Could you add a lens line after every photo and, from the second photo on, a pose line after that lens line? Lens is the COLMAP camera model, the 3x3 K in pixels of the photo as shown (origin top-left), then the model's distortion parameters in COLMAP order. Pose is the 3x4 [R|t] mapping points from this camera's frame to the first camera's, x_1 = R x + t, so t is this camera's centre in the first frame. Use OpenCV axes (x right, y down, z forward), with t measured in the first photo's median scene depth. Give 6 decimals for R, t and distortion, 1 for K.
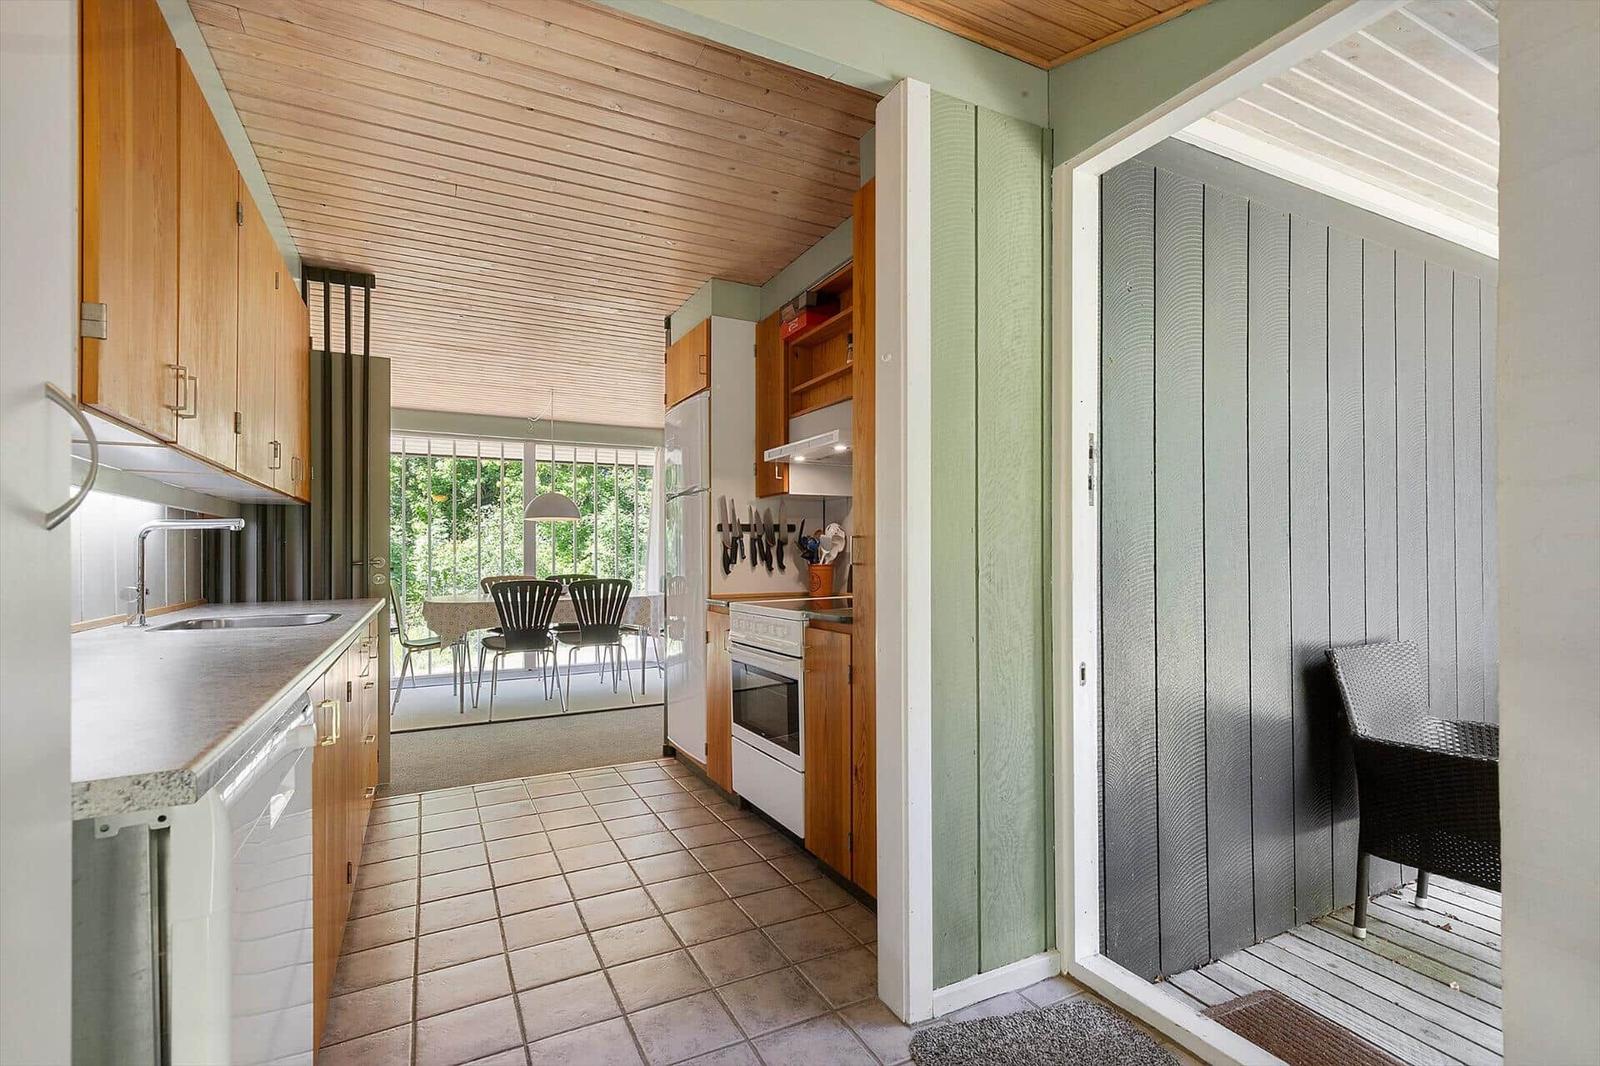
lens RADIAL K [[738.0, 0, 805.3], [0, 738.0, 550.1], [0, 0, 1]] dist [0.007476, 0.000695]
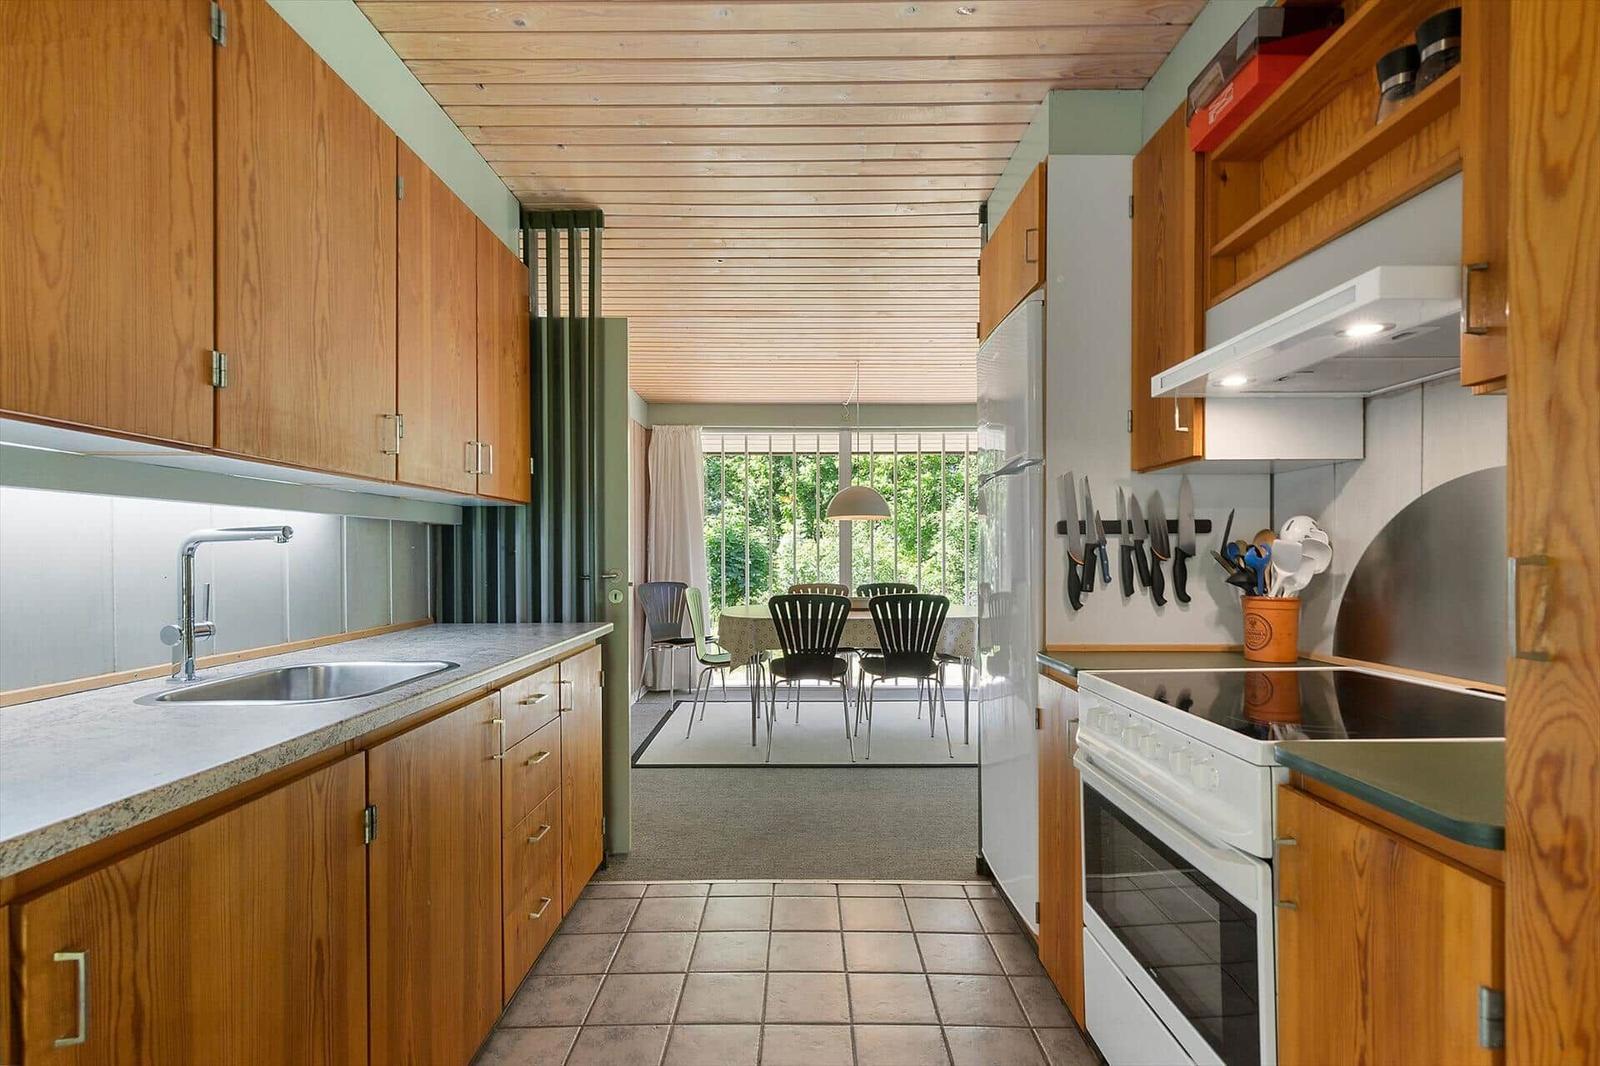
lens RADIAL K [[738.0, 0, 805.3], [0, 738.0, 550.1], [0, 0, 1]] dist [0.007476, 0.000695]
pose [[0.890443, 0.001885, -0.455092, -0.032580], [-0.000106, 0.999992, 0.003934, -0.014956], [0.455096, -0.003455, 0.890436, 0.397255]]
